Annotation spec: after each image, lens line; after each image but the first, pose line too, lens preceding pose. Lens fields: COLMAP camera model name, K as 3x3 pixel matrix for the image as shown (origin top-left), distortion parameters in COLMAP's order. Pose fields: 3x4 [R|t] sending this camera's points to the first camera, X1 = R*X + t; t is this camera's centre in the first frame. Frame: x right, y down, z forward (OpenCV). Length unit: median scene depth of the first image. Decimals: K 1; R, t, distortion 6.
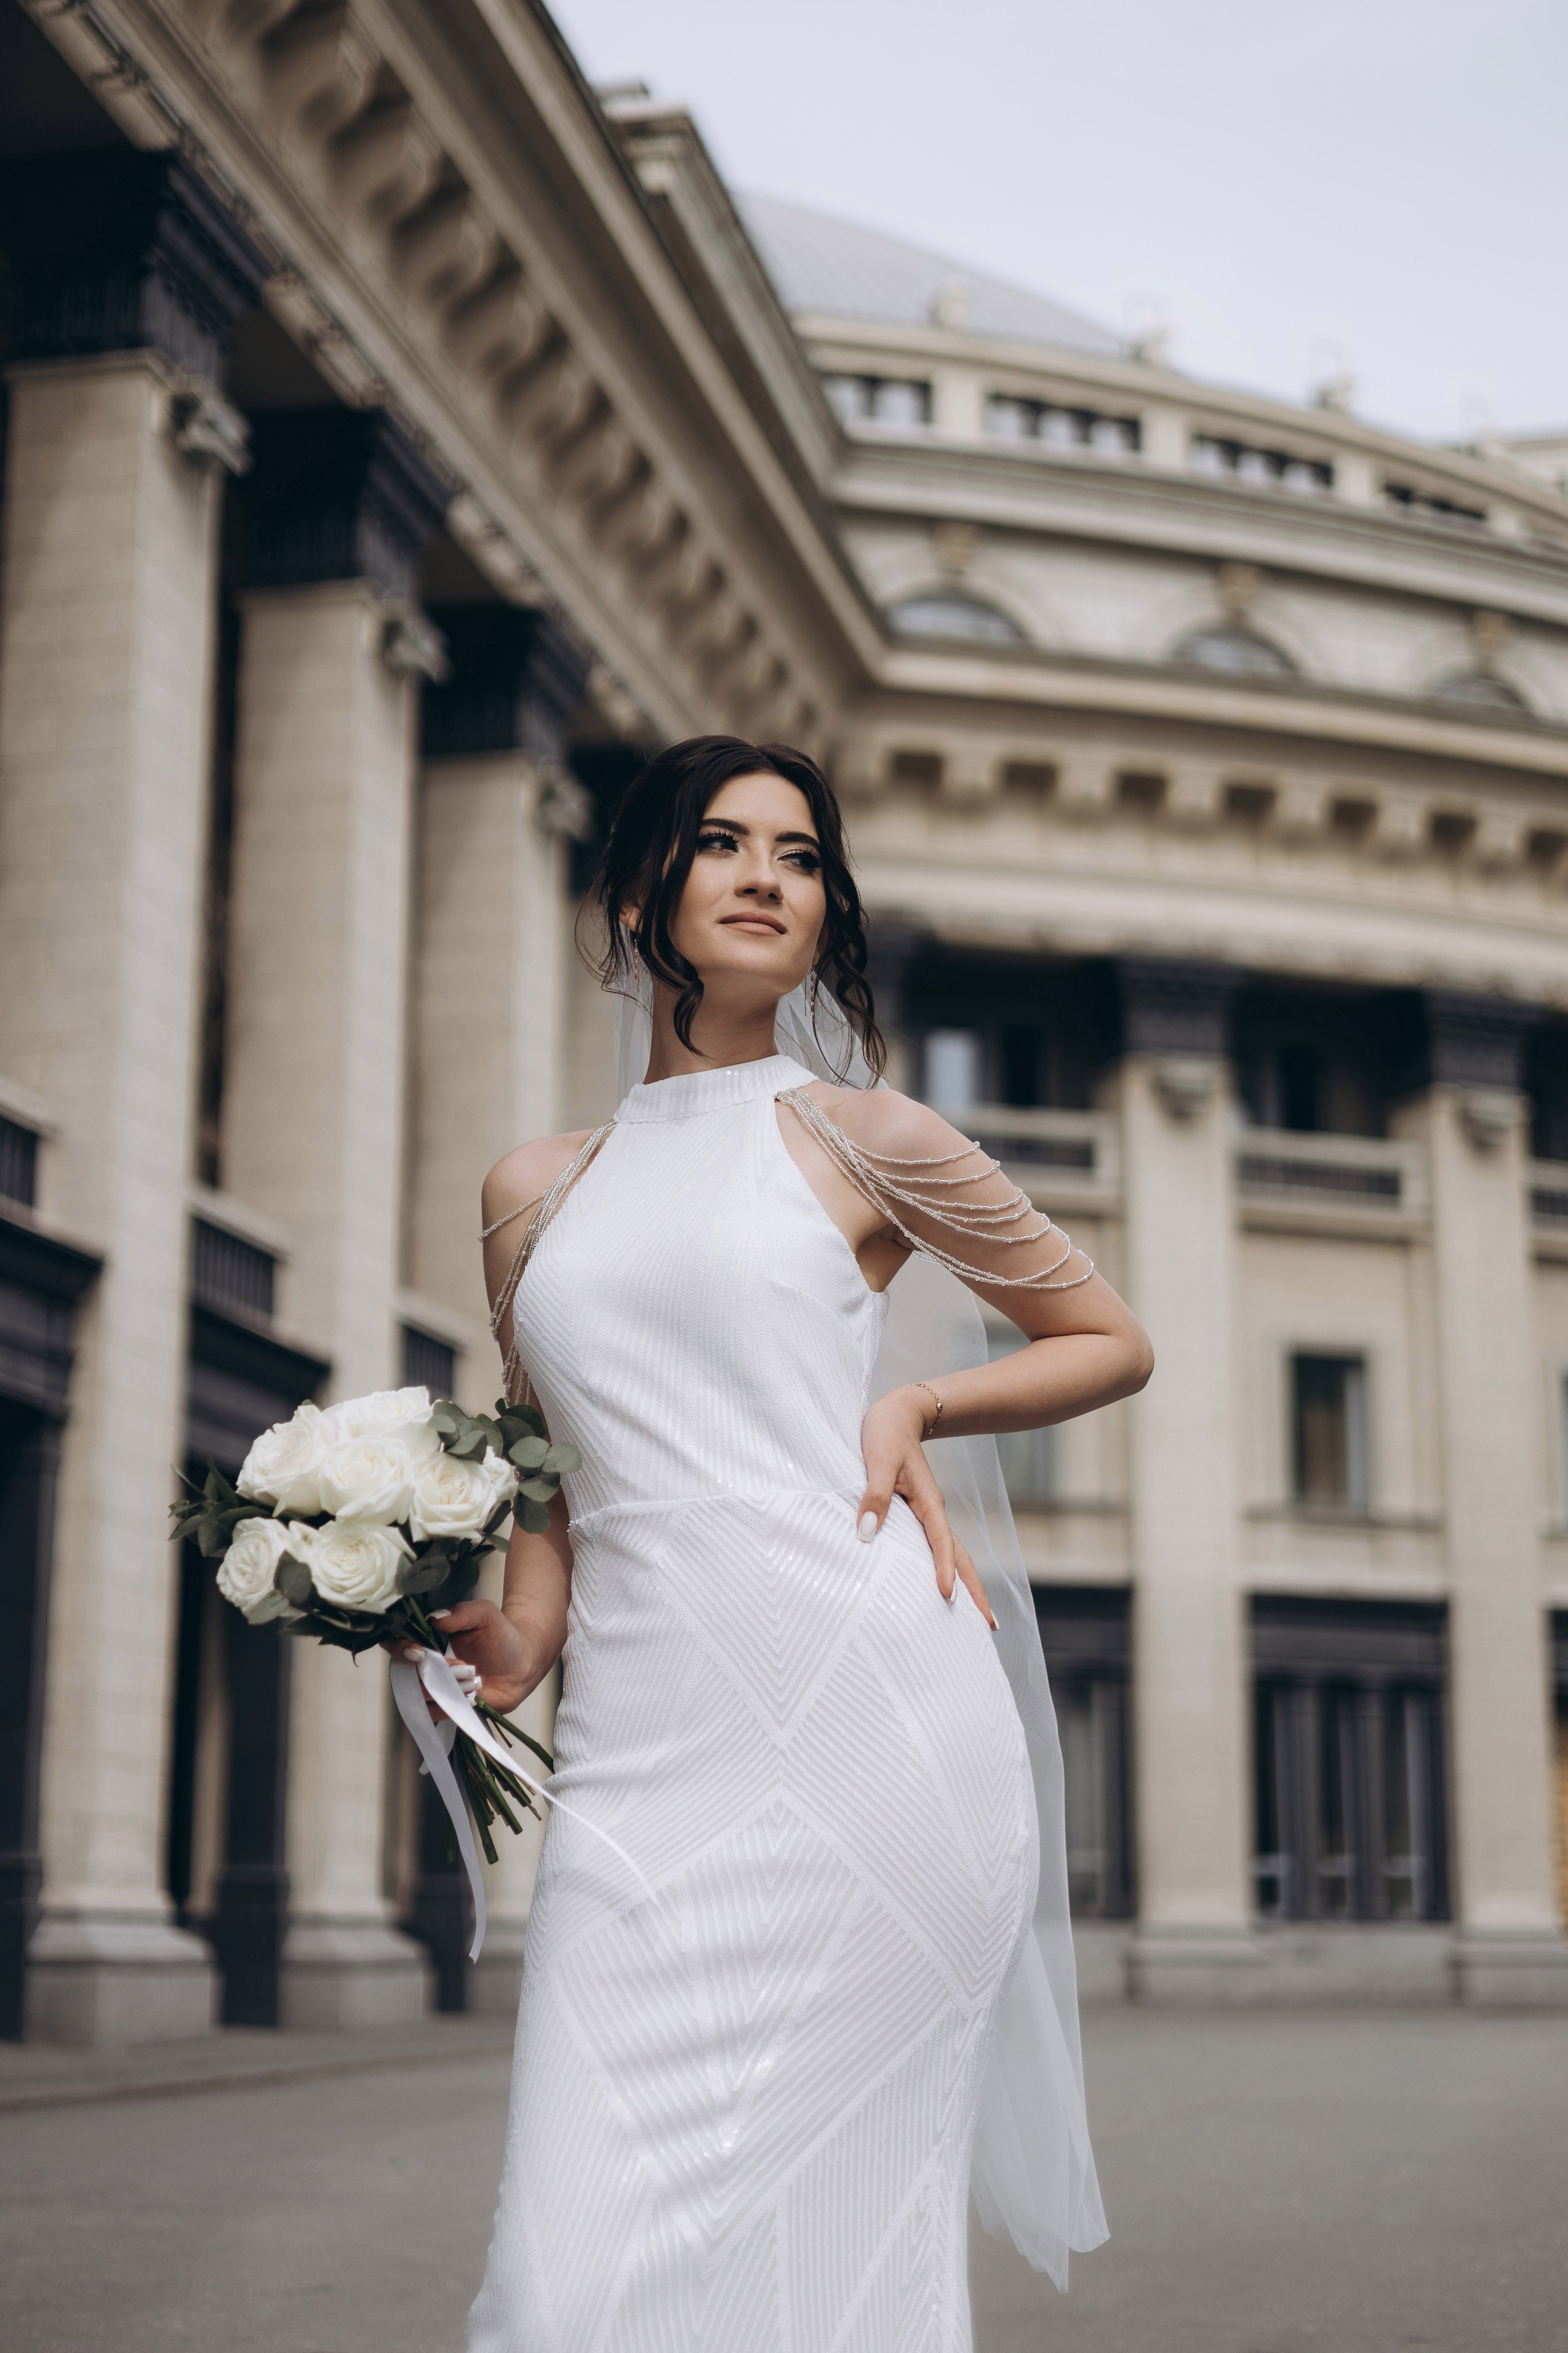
lens RADIAL K [[3356.5, 0, 689.1], [0, 3356.5, 1156.7], [0, 0, 1]] dist [0.010063, 0.000000]
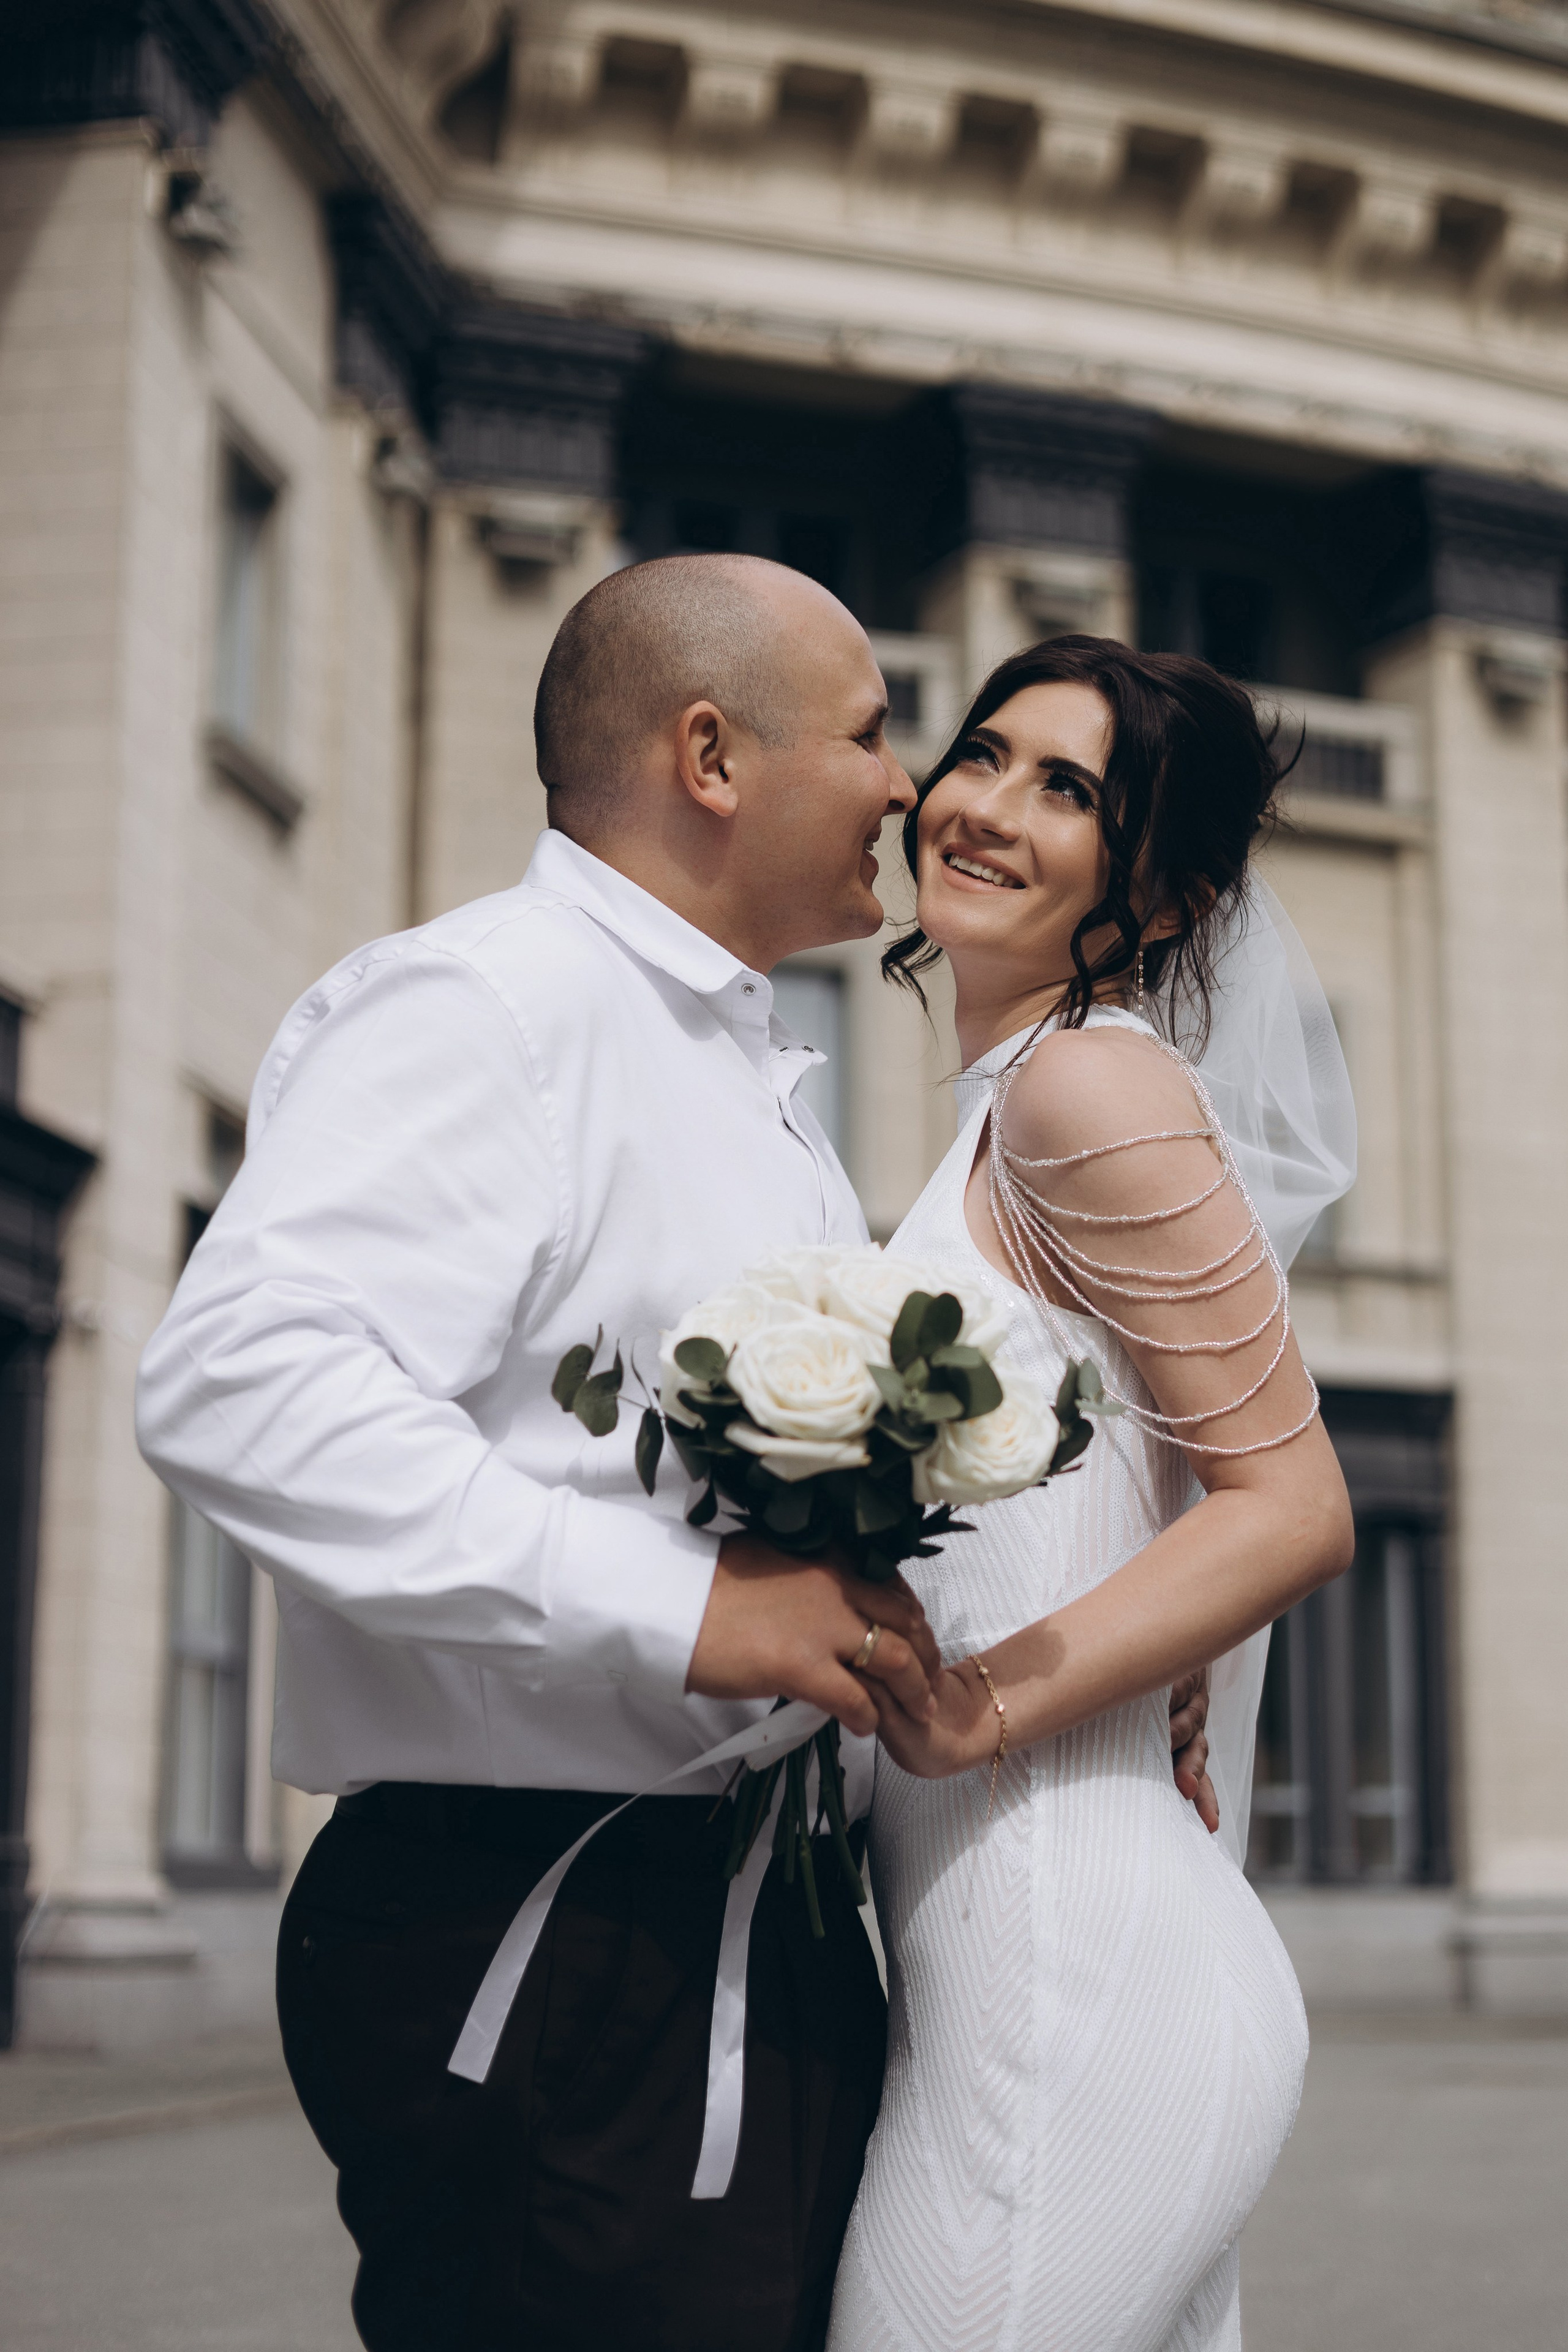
lens RADIAL K [[3710.9, 0, 844.3], [0, 3710.9, 1067.8], [0, 0, 1]] dist [0.002431, 0.000000]
pose [[0.996711, 0.009705, 0.080450, 0.050021], [-0.009859, 0.999950, 0.001515, 0.069144], [-0.080431, -0.002303, 0.996757, 0.292196]]
